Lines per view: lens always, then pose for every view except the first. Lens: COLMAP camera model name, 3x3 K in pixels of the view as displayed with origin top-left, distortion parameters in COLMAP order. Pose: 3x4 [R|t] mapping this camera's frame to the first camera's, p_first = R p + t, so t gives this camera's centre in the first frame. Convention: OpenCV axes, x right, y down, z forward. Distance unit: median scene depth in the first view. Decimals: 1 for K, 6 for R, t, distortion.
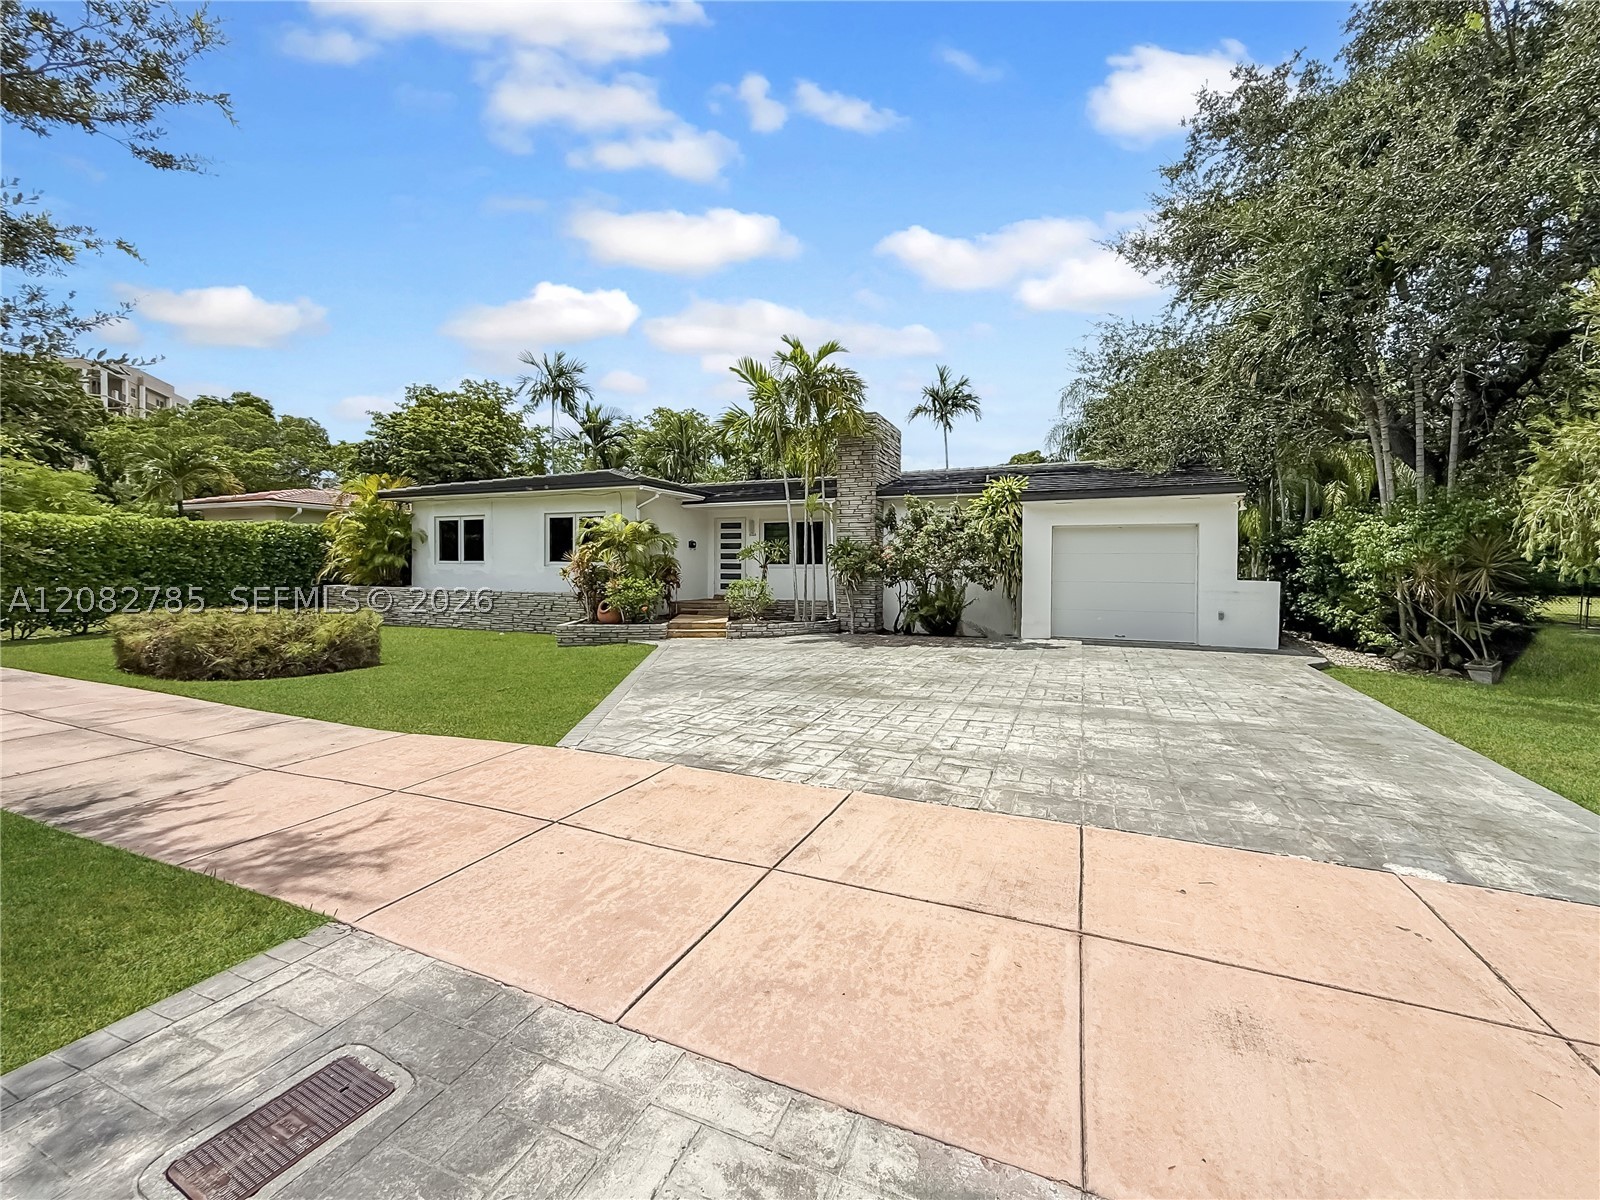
lens RADIAL K [[648.9, 0, 799.1], [0, 648.9, 566.9], [0, 0, 1]] dist [0.001277, 0.000132]
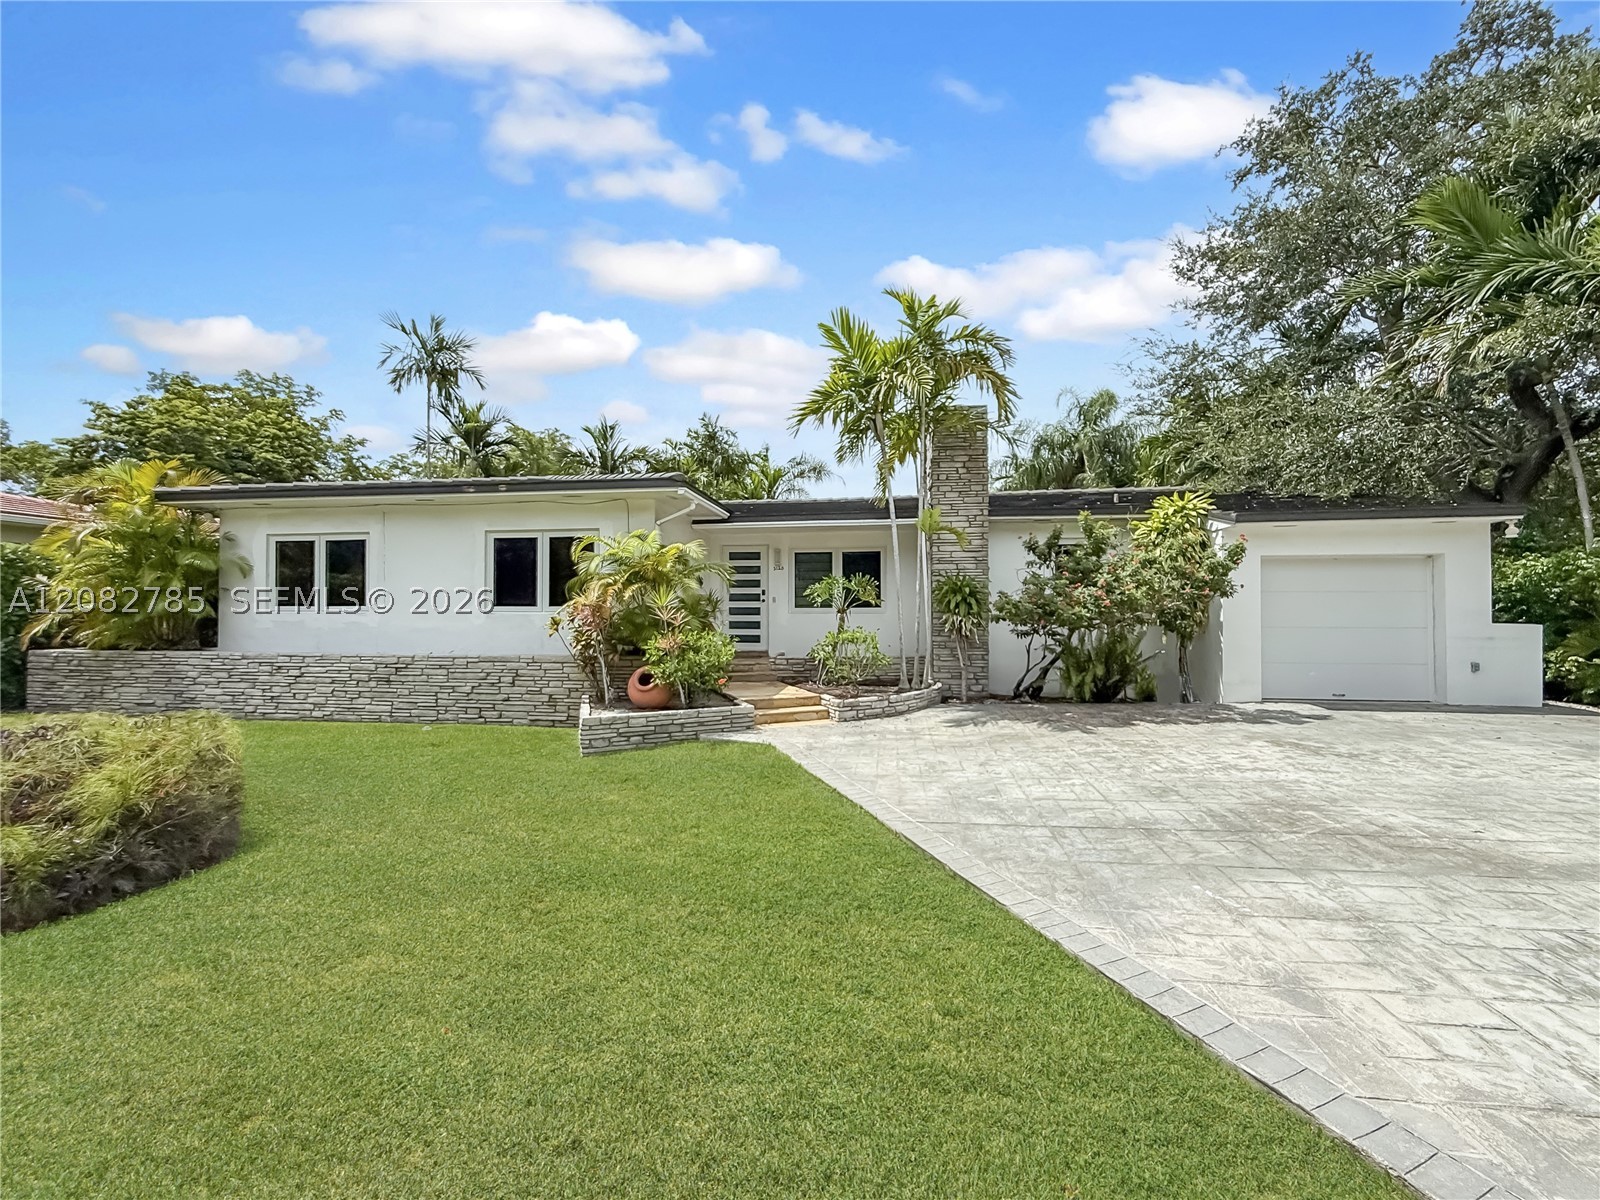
lens RADIAL K [[636.9, 0, 800.0], [0, 636.9, 600.0], [0, 0, 1]] dist [-0.001469, -0.000472]
pose [[0.962352, -0.004135, 0.271776, -0.241837], [0.007983, 0.999883, -0.013058, -0.003599], [-0.271690, 0.014736, 0.962272, 0.287769]]
